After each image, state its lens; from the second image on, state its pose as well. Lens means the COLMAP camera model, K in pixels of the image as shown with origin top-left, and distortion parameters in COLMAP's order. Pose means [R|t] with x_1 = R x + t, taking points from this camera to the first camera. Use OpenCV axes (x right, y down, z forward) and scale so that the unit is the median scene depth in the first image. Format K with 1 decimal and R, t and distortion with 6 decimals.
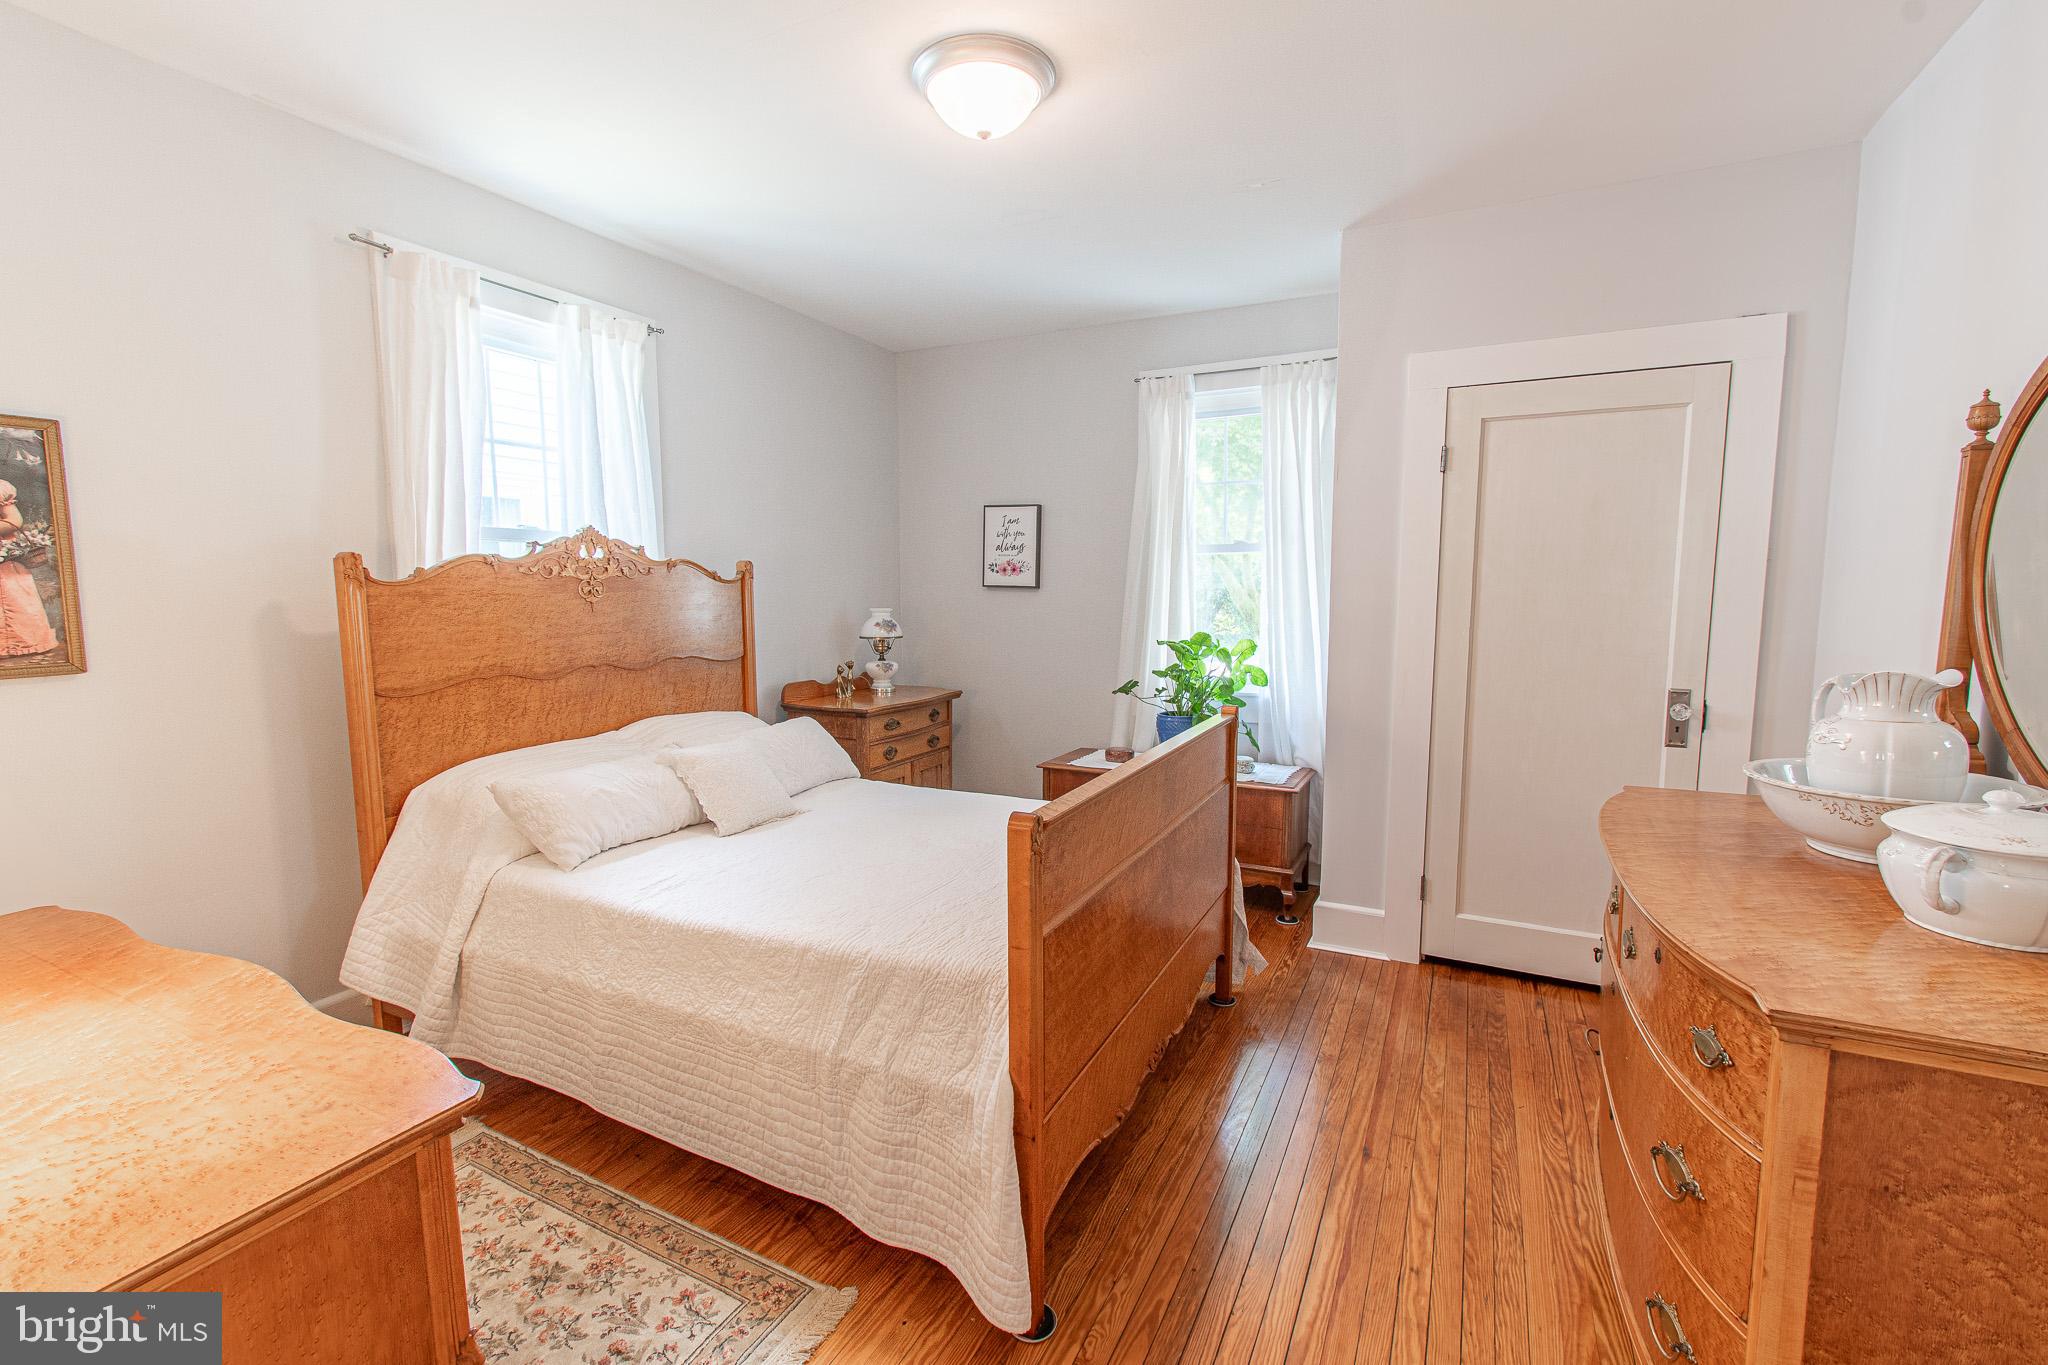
lens RADIAL K [[901.9, 0, 1022.6], [0, 901.9, 677.7], [0, 0, 1]] dist [0.002234, -0.001104]
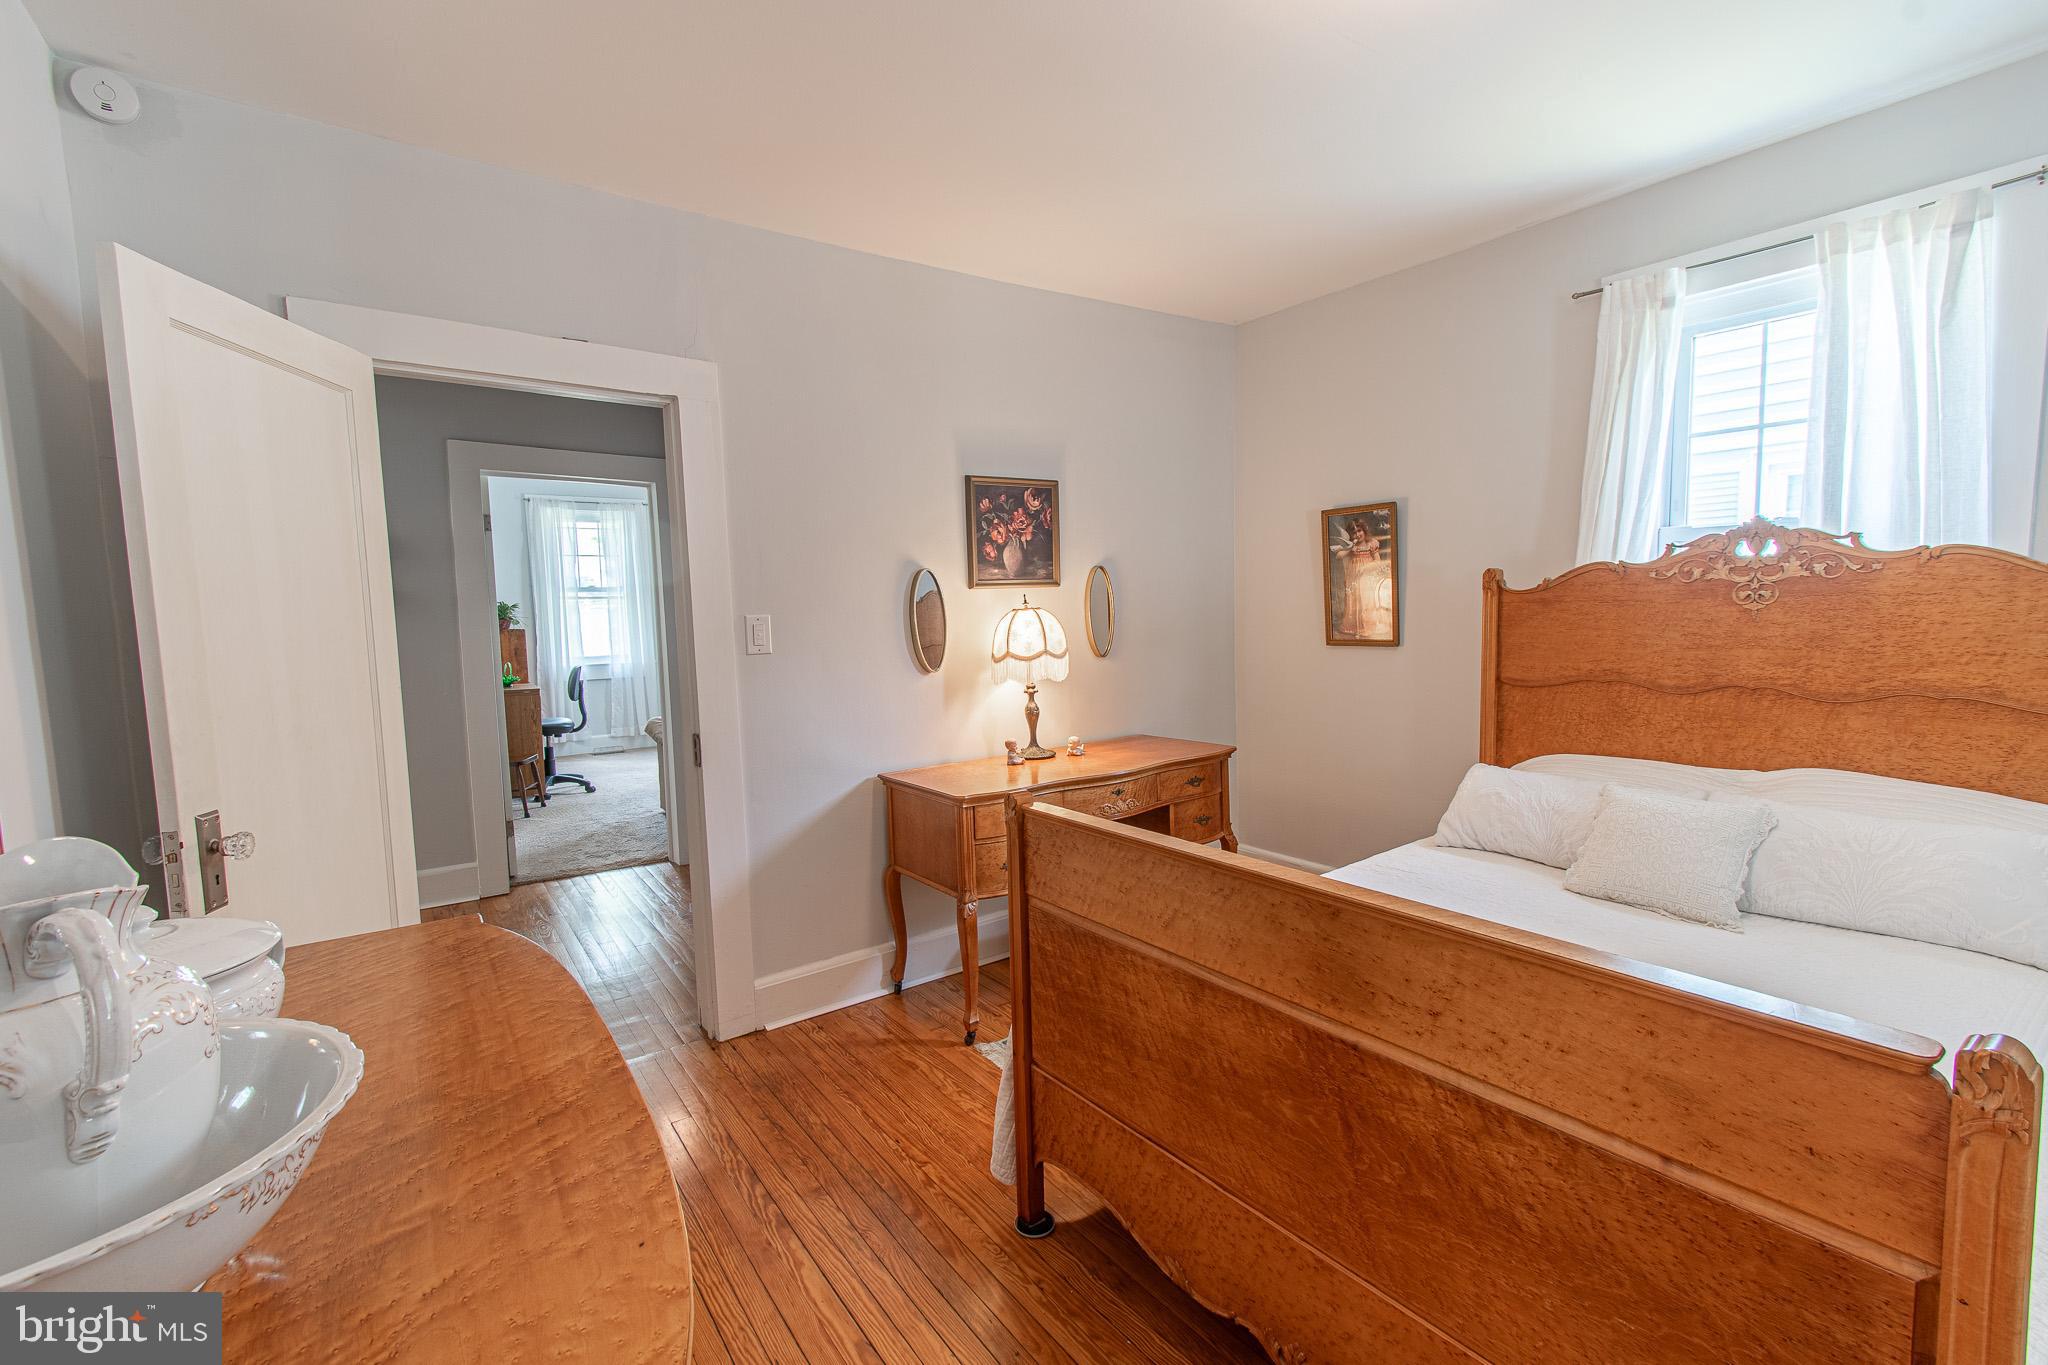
lens RADIAL K [[901.9, 0, 1026.1], [0, 901.9, 678.8], [0, 0, 1]] dist [0.002234, -0.001104]
pose [[-0.461796, 0.089431, -0.882466, 0.580567], [-0.067451, 0.988483, 0.135472, -0.092401], [0.884418, 0.122083, -0.450445, 0.830687]]
